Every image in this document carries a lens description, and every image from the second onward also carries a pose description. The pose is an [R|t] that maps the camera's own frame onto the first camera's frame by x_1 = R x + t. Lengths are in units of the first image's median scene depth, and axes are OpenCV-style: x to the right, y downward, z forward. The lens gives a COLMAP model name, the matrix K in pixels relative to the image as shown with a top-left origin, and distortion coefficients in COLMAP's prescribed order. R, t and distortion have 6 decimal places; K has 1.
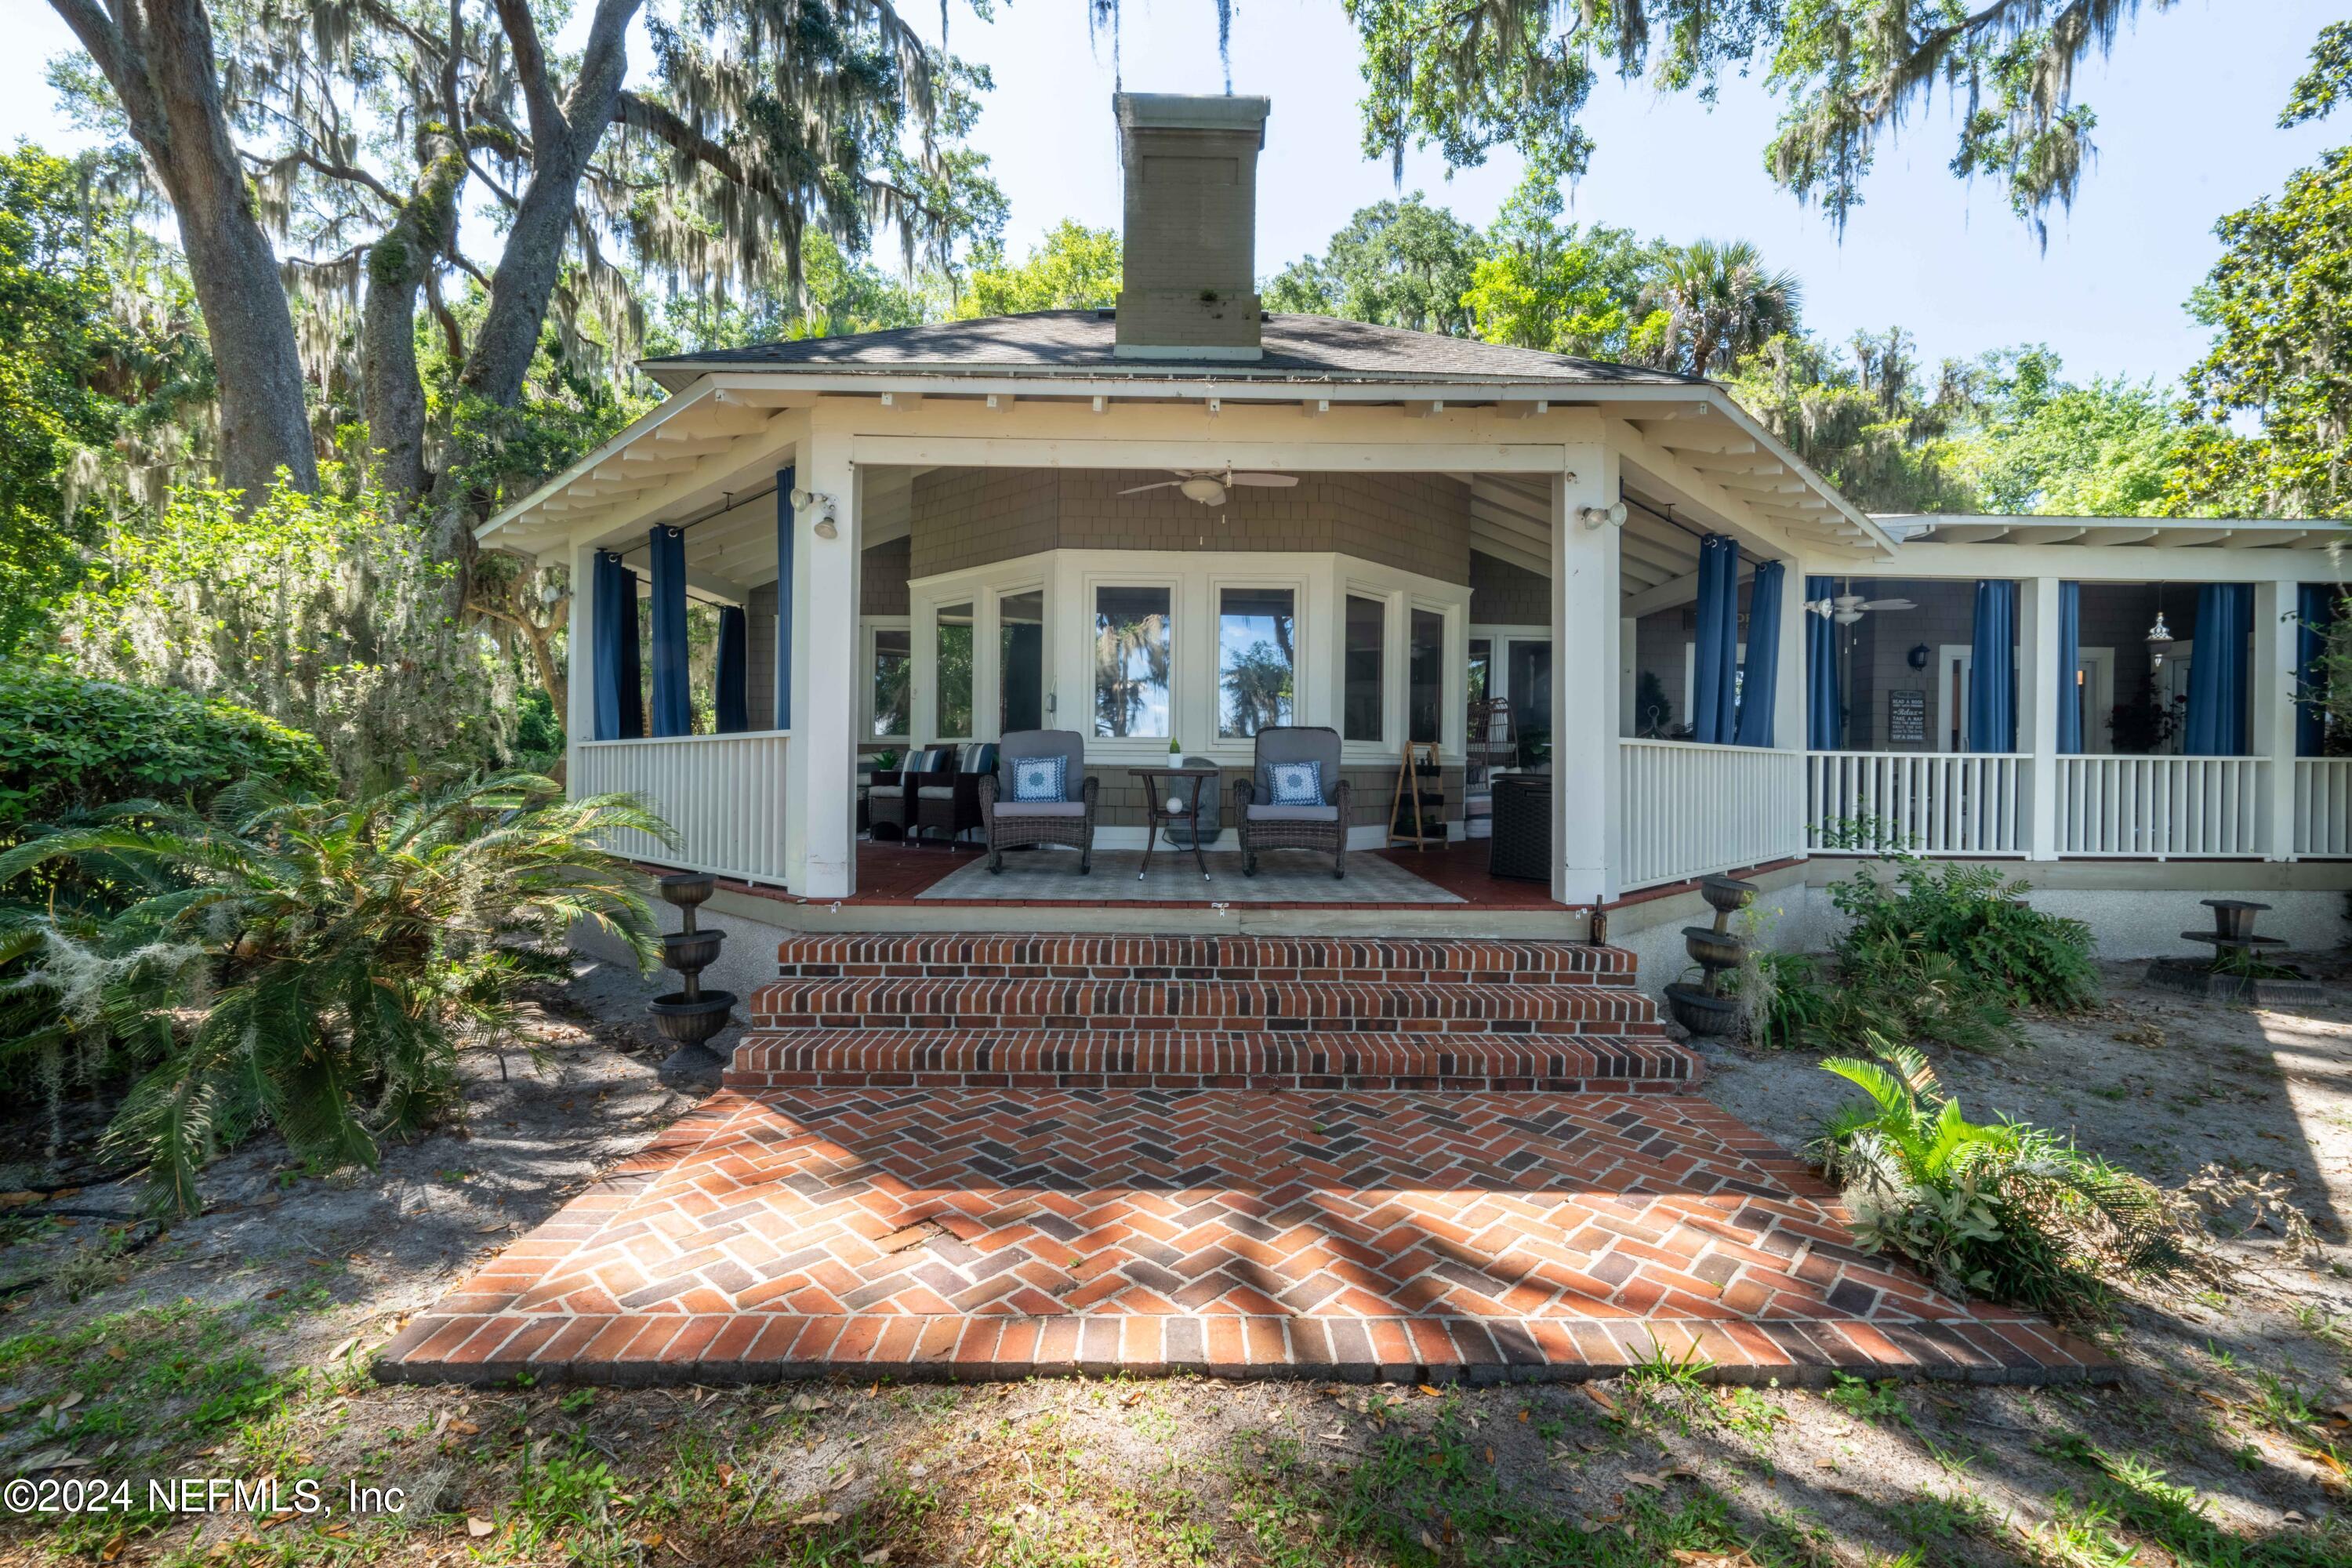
lens RADIAL K [[1021.2, 0, 1179.8], [0, 1021.2, 782.7], [0, 0, 1]] dist [-0.002923, -0.000659]
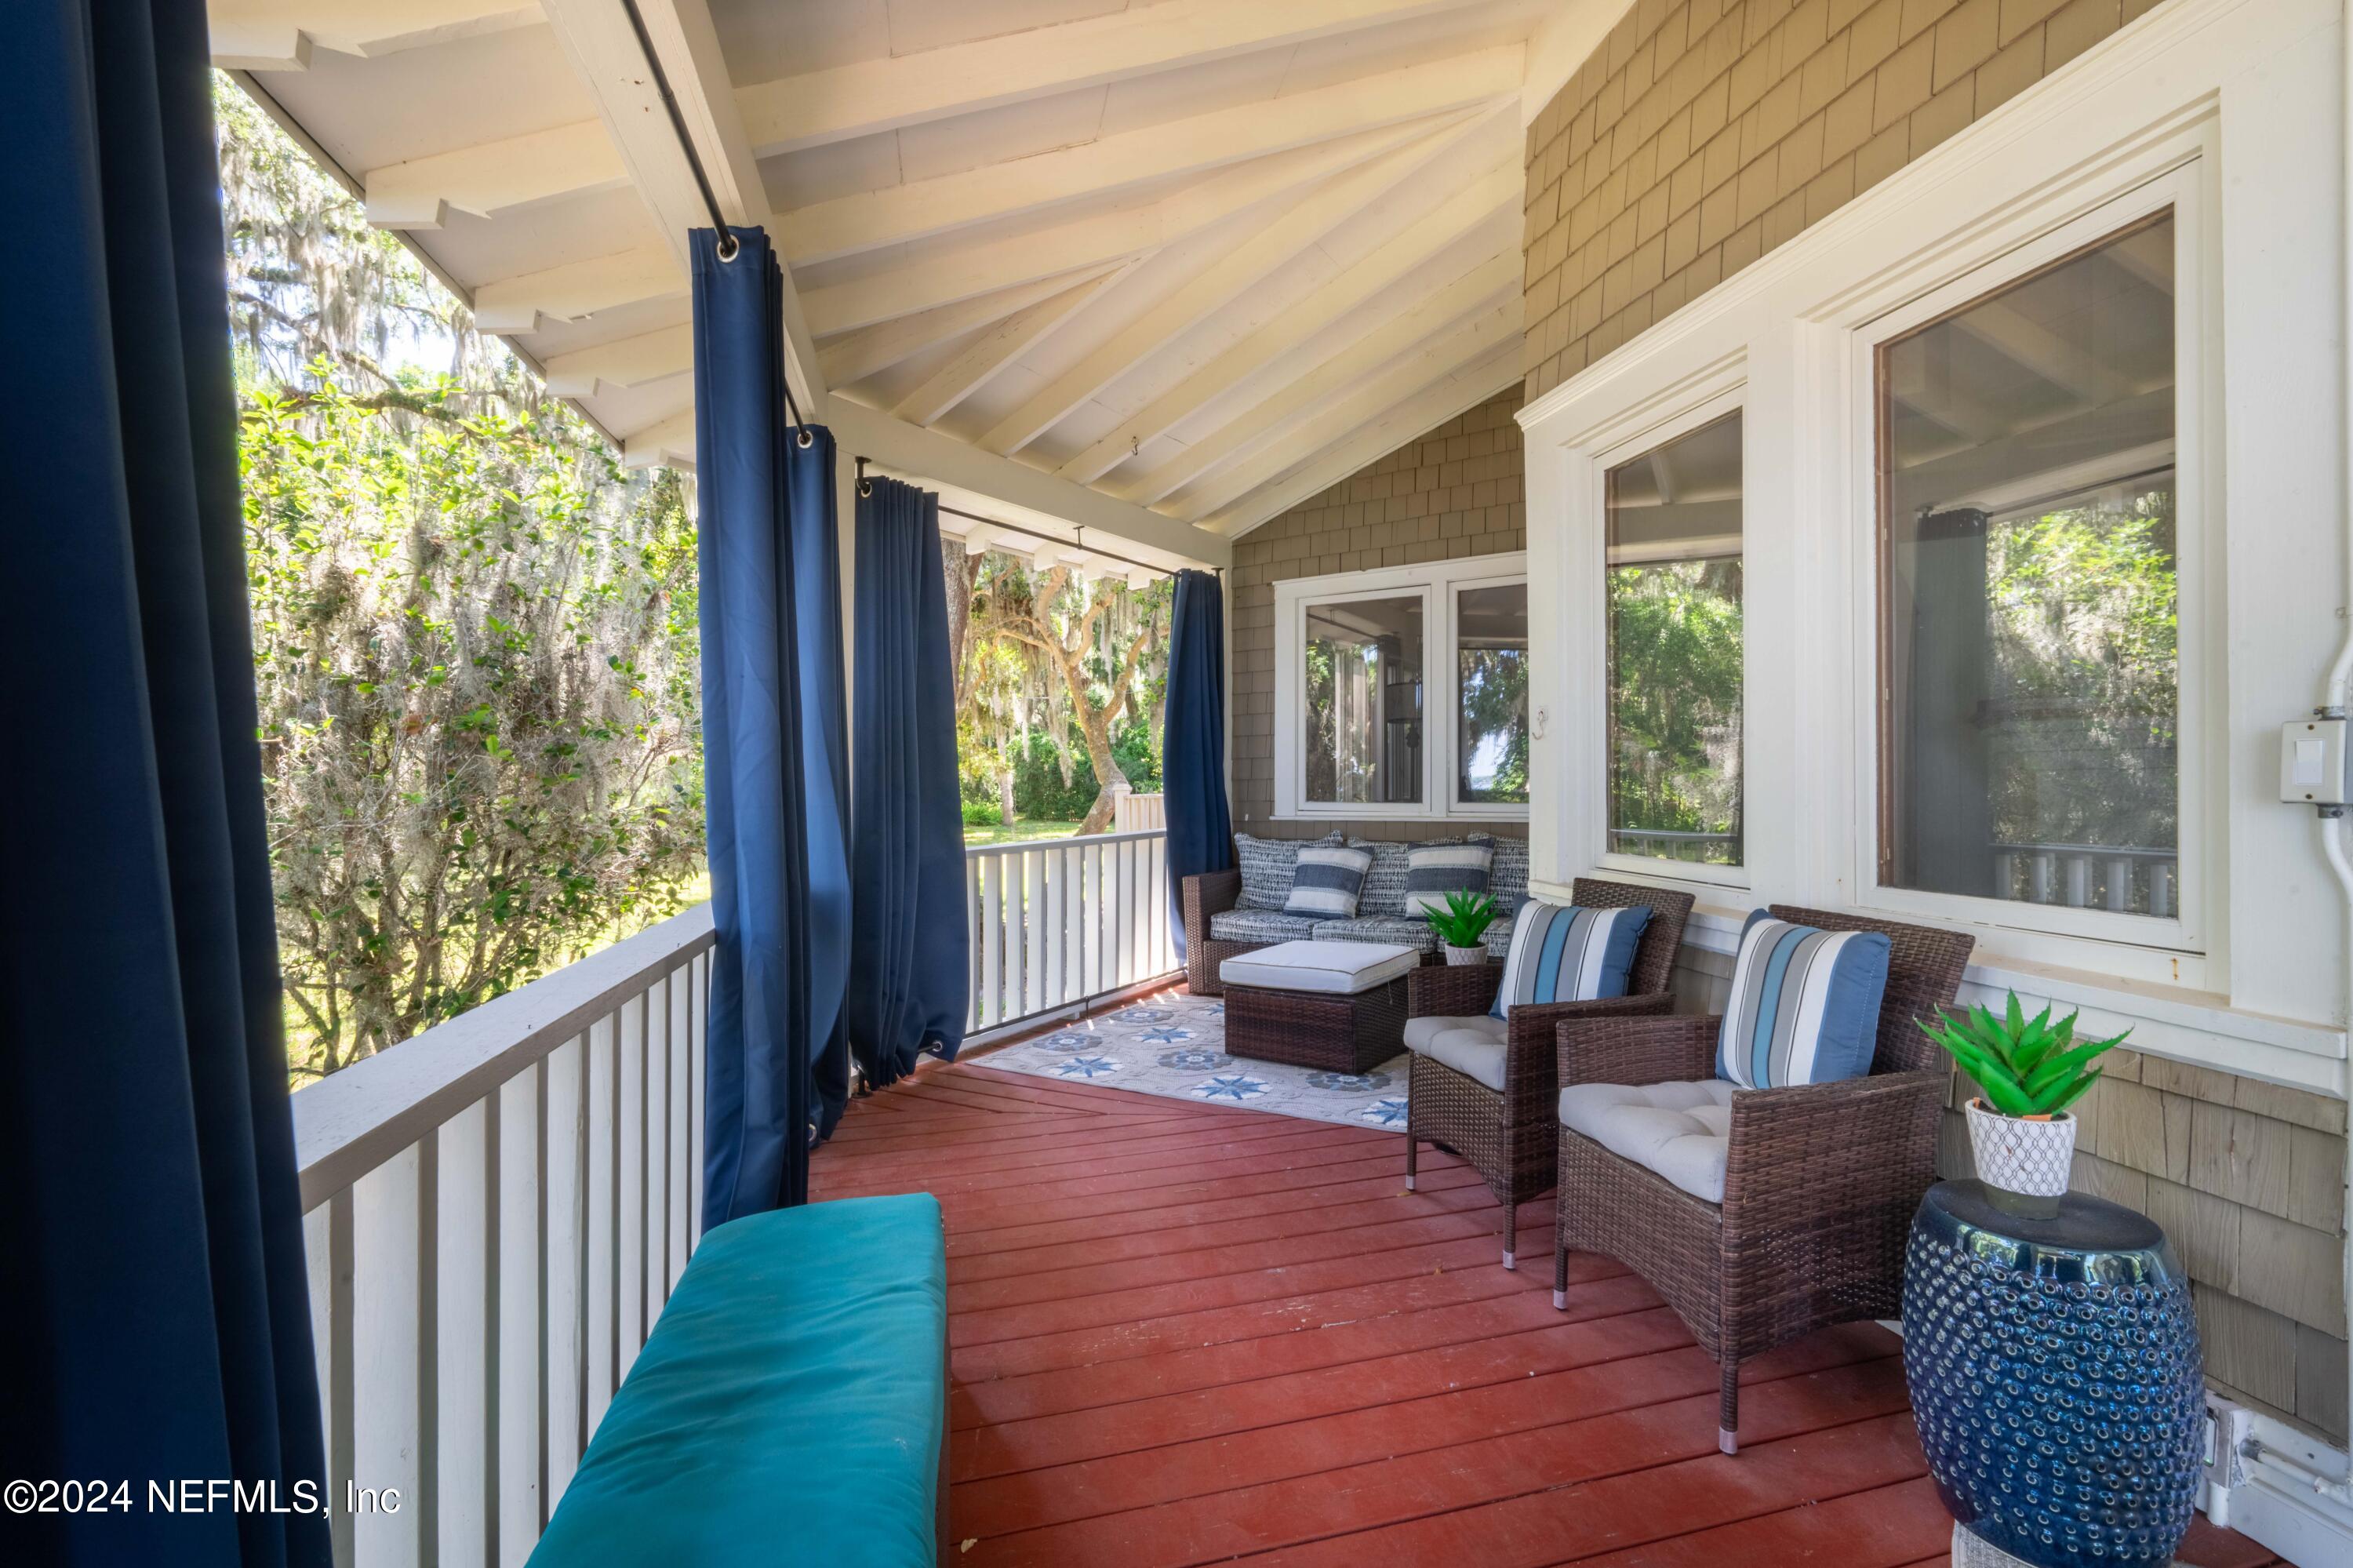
lens RADIAL K [[1021.7, 0, 1180.3], [0, 1021.7, 782.7], [0, 0, 1]] dist [-0.002923, -0.000659]
pose [[0.834195, -0.009804, -0.551383, -0.178642], [0.008183, 0.999952, -0.005398, -0.069848], [0.551410, -0.000009, 0.834235, 0.673946]]
